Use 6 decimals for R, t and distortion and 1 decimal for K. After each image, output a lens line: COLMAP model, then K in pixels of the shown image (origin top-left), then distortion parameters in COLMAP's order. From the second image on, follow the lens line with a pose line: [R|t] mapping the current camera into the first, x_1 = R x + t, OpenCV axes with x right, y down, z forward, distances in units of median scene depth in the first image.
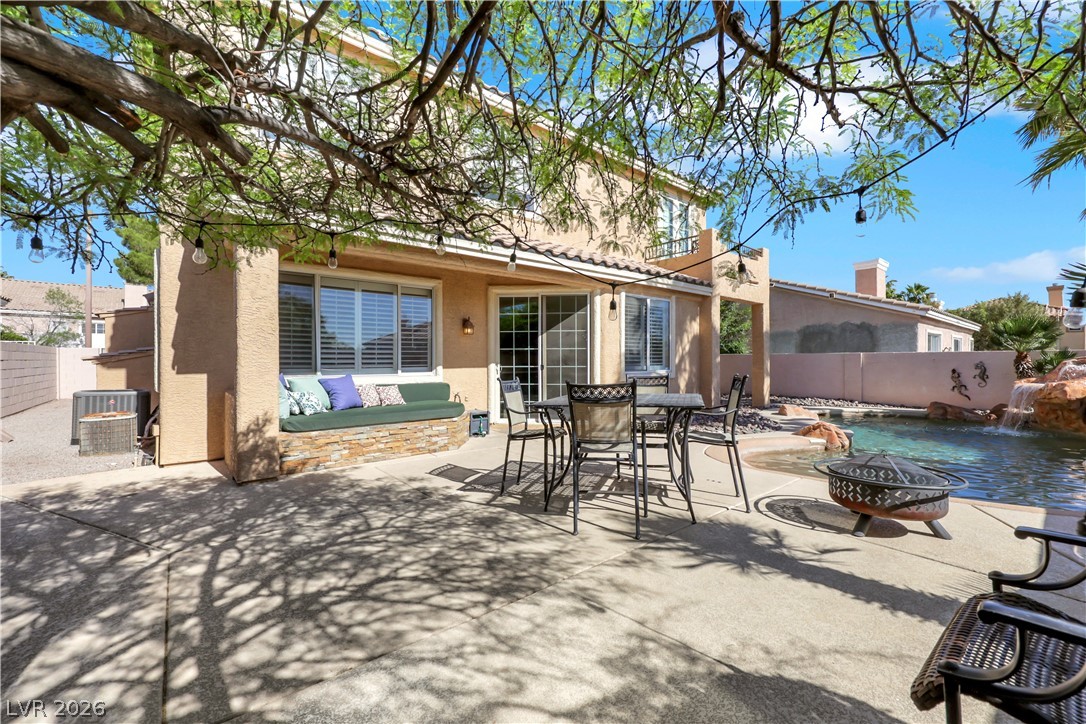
lens RADIAL K [[442.8, 0, 545.0], [0, 442.8, 359.0], [0, 0, 1]] dist [-0.001484, 0.000484]
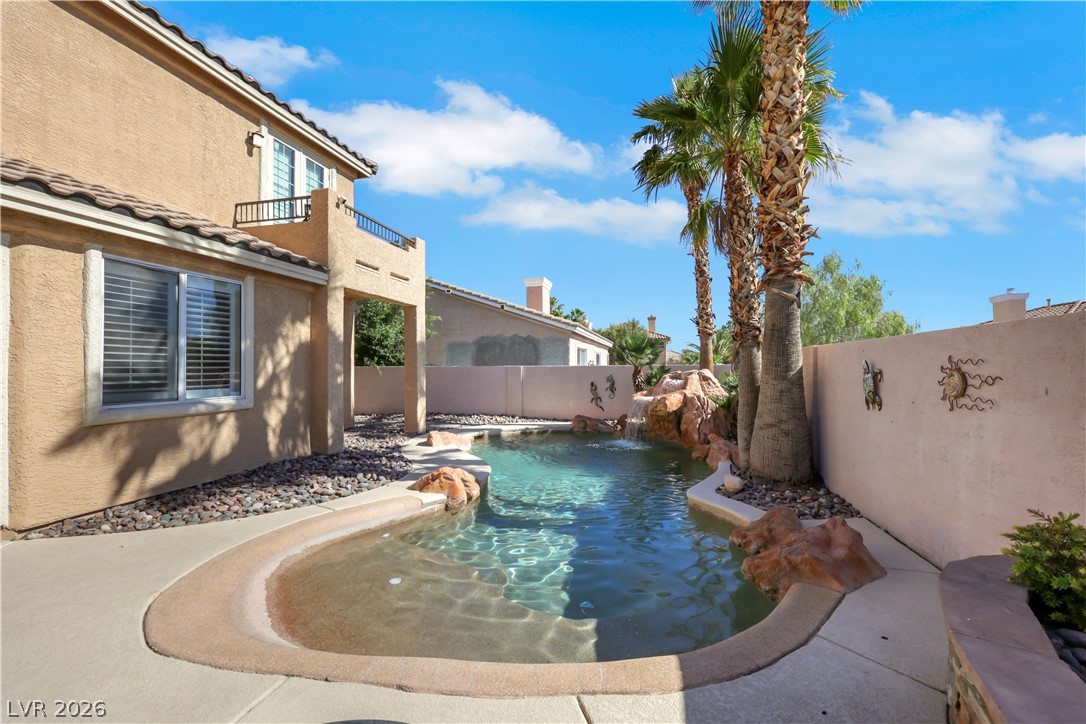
lens RADIAL K [[439.4, 0, 548.2], [0, 439.4, 365.3], [0, 0, 1]] dist [0.000648, 0.000064]
pose [[0.809553, 0.001970, 0.587044, 0.299175], [0.002104, 0.999978, -0.006258, -0.015060], [-0.587043, 0.006302, 0.809531, 0.285544]]
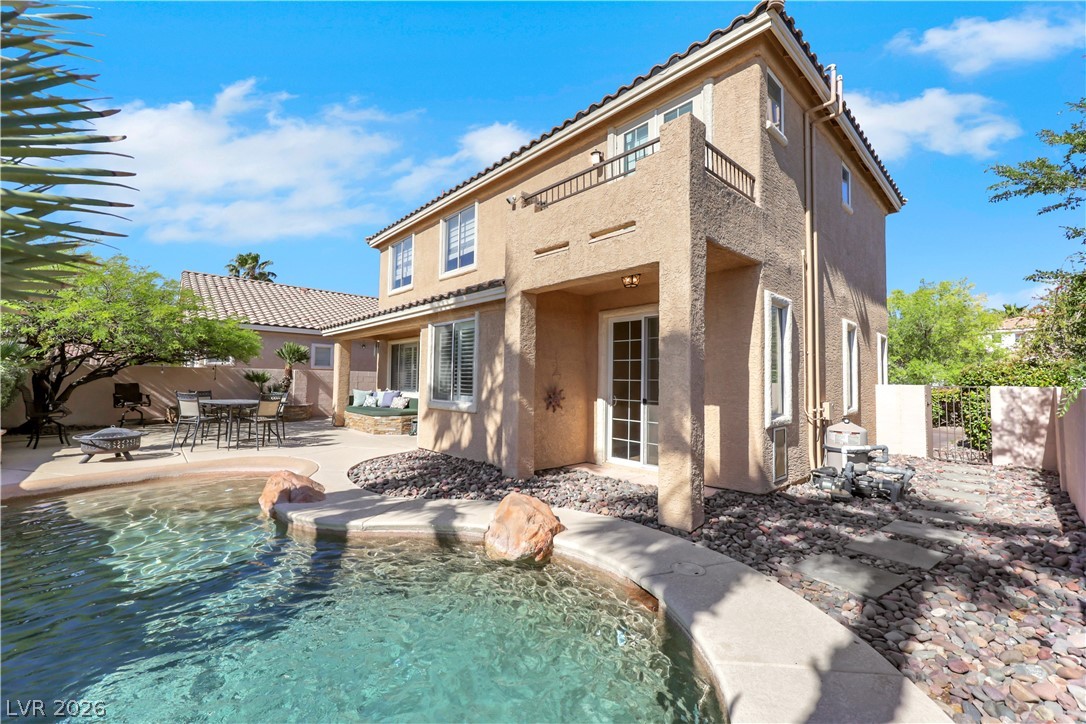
lens RADIAL K [[438.4, 0, 538.1], [0, 438.4, 360.7], [0, 0, 1]] dist [0.001381, 0.000272]
pose [[0.032514, -0.047146, -0.998359, 1.223864], [-0.021876, 0.998614, -0.047871, -0.021559], [0.999232, 0.023397, 0.031437, 1.227114]]
